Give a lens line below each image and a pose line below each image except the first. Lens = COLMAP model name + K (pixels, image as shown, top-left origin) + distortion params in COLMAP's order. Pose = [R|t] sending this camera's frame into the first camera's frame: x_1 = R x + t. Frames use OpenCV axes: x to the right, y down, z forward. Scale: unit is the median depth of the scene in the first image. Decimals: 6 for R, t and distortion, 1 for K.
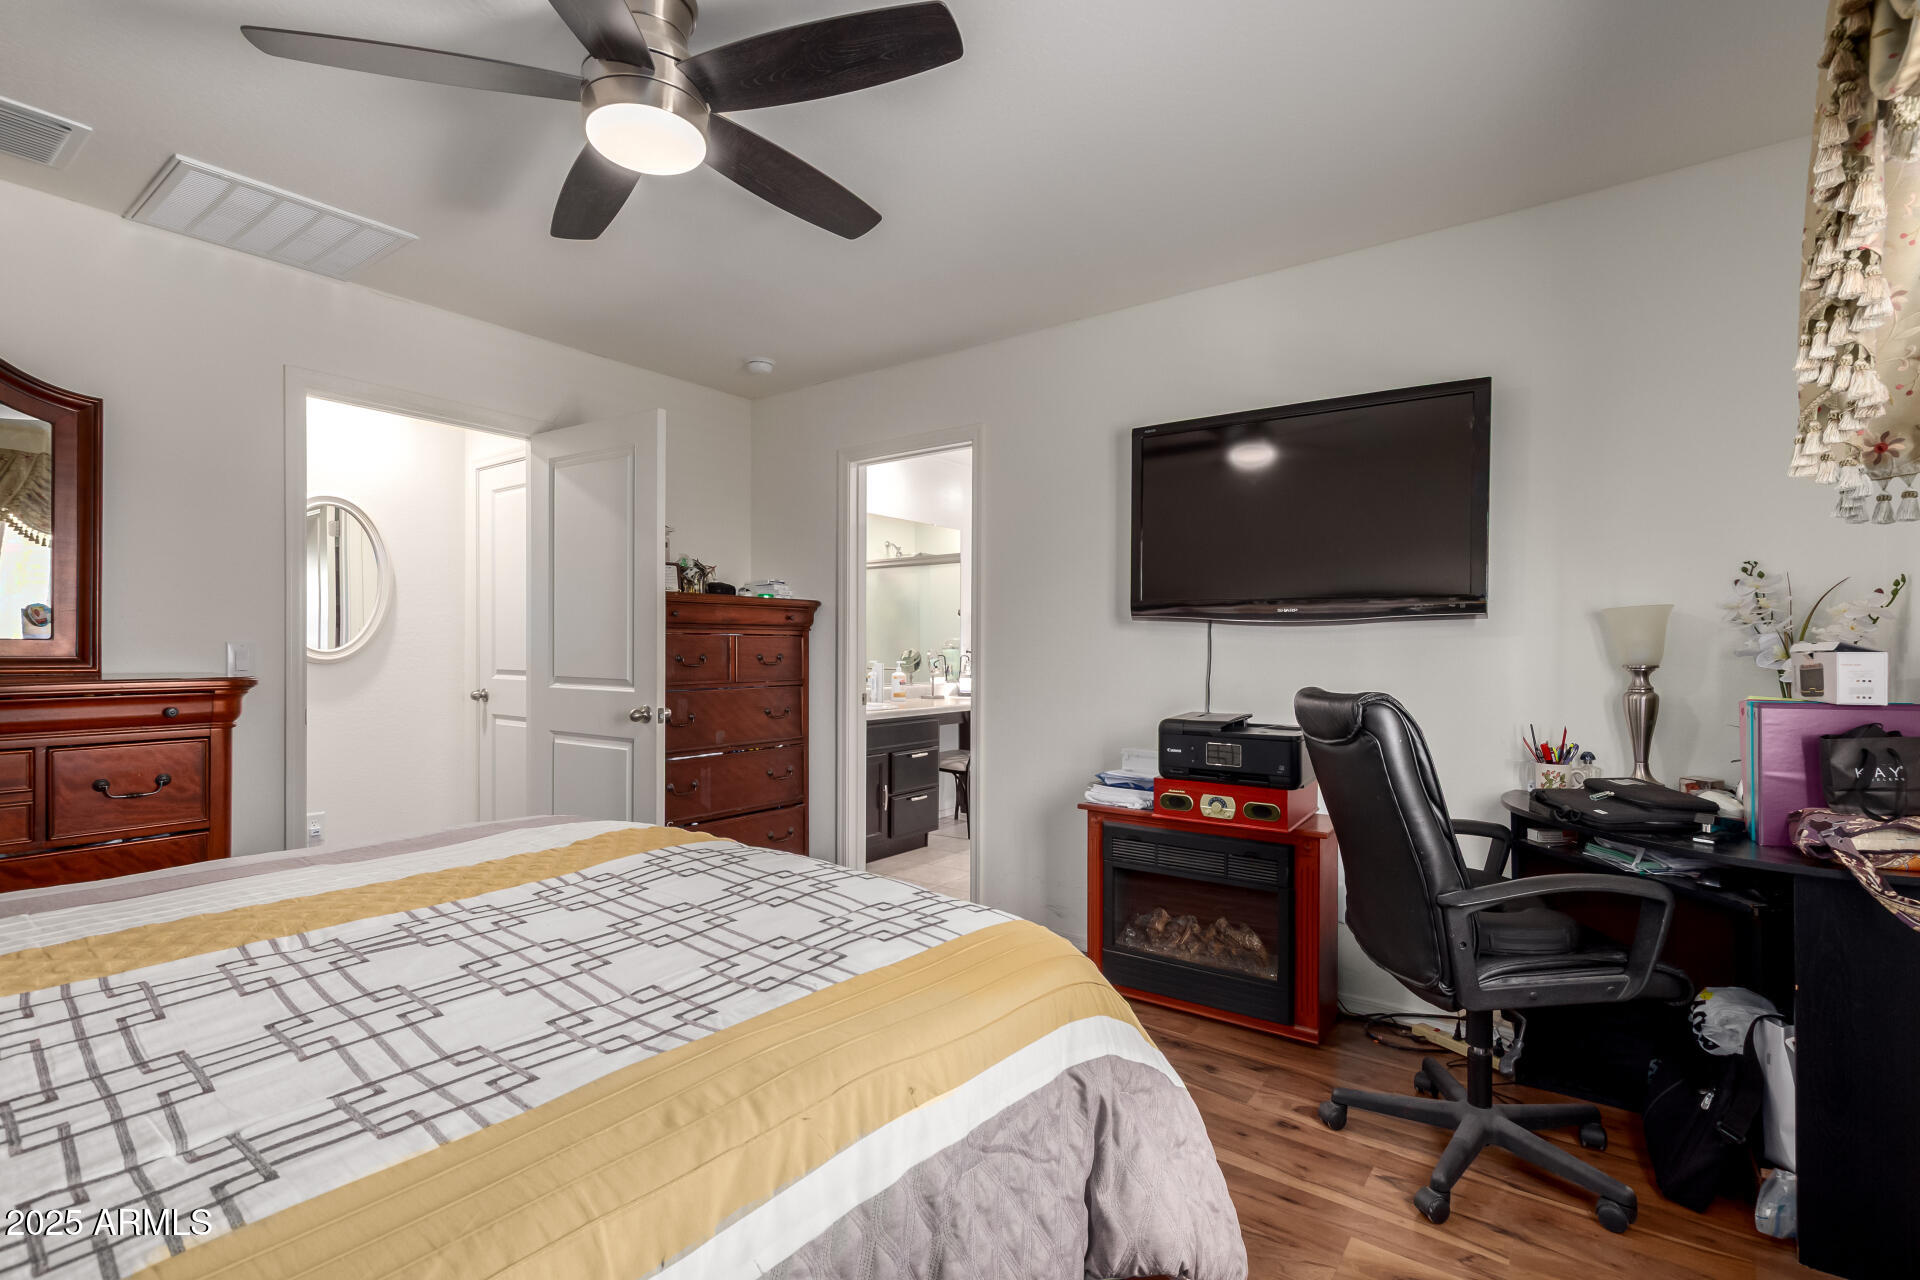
lens RADIAL K [[881.2, 0, 963.9], [0, 881.2, 634.9], [0, 0, 1]] dist [0.004185, -0.000026]
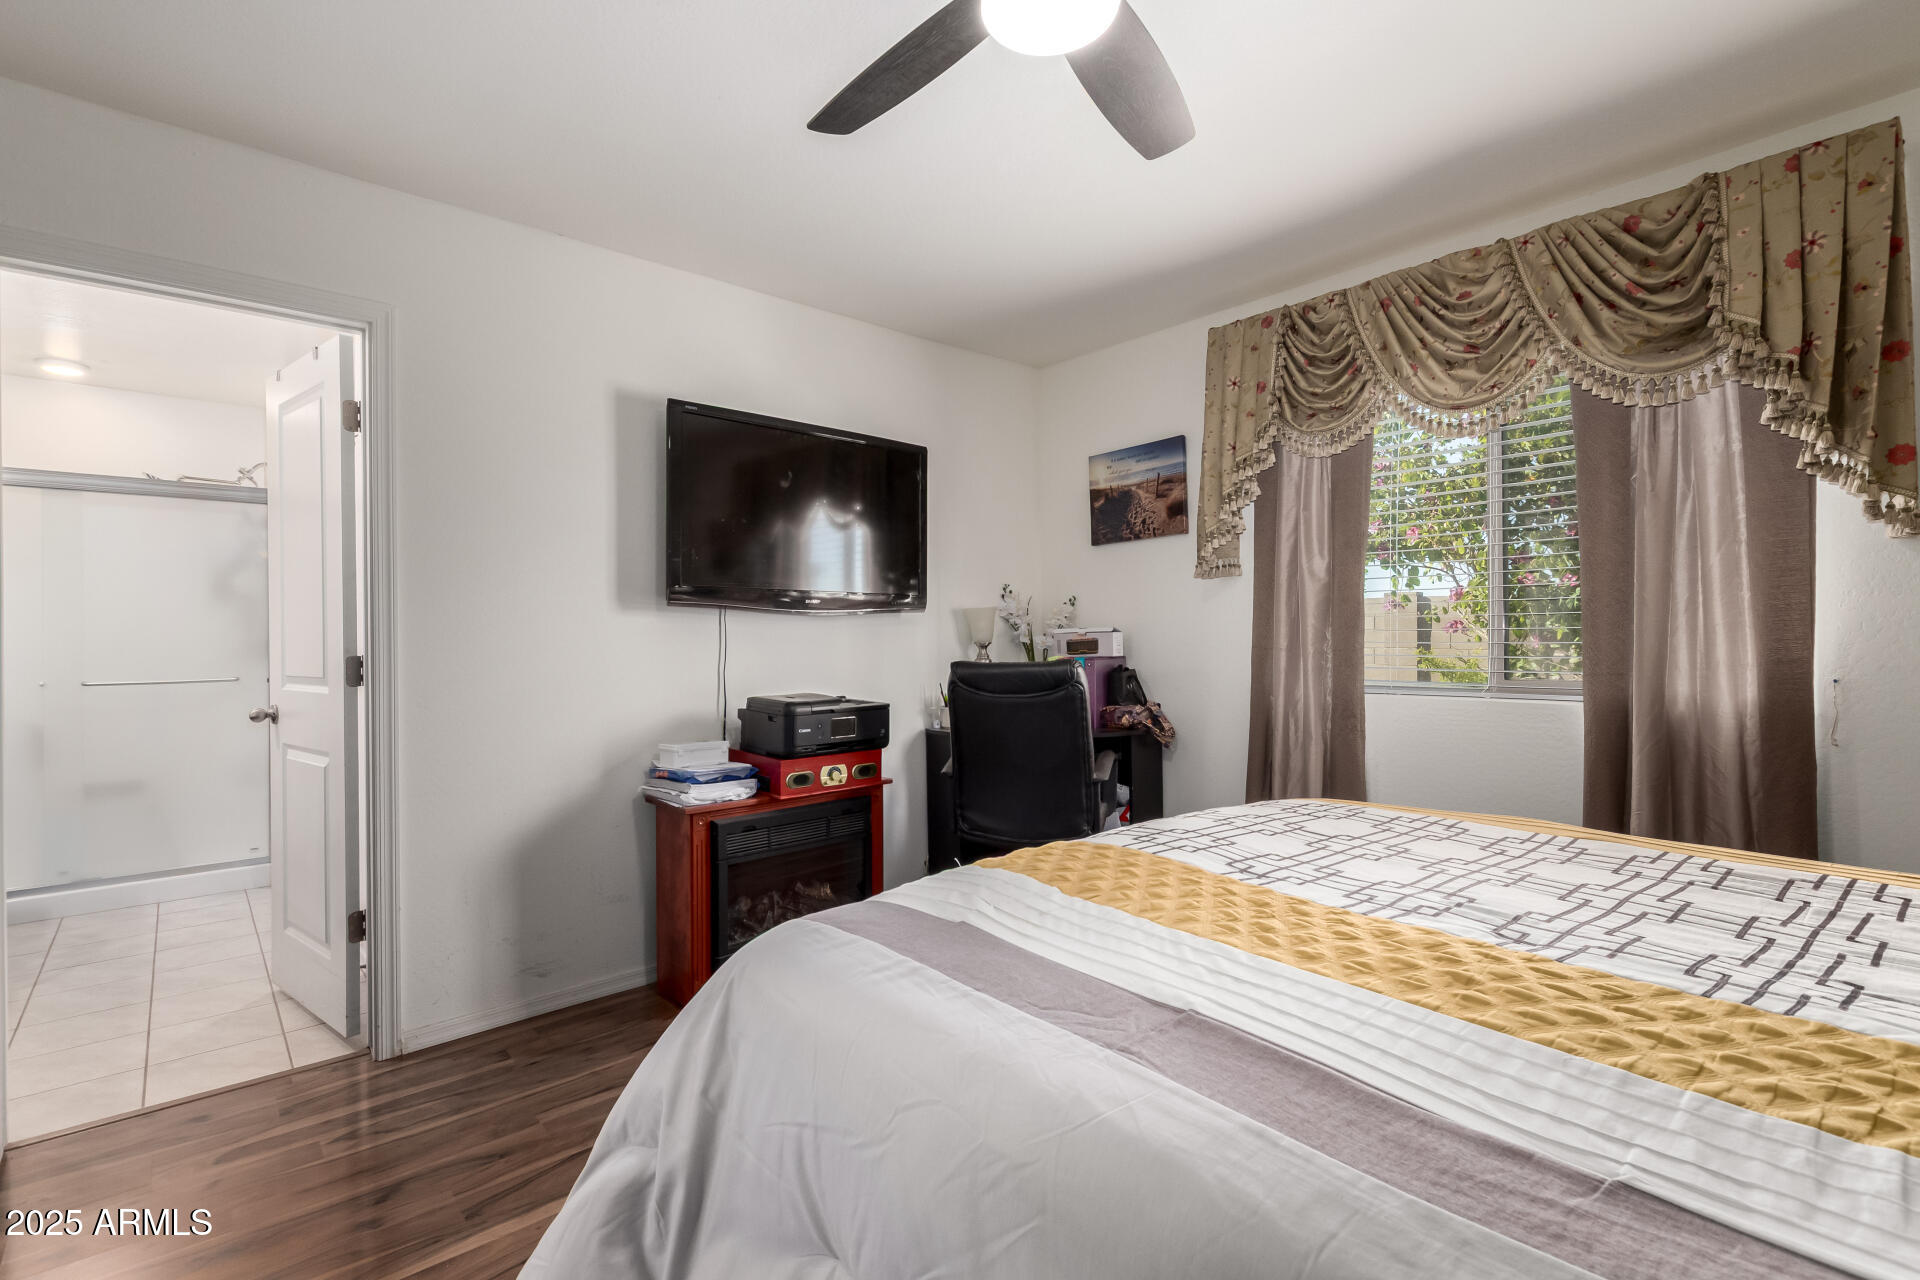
lens RADIAL K [[881.2, 0, 958.5], [0, 881.2, 631.5], [0, 0, 1]] dist [0.004185, -0.000026]
pose [[0.204151, 0.007260, 0.978913, -0.767581], [0.000932, 0.999971, -0.007610, 0.021387], [-0.978939, 0.002466, 0.204138, 0.612351]]
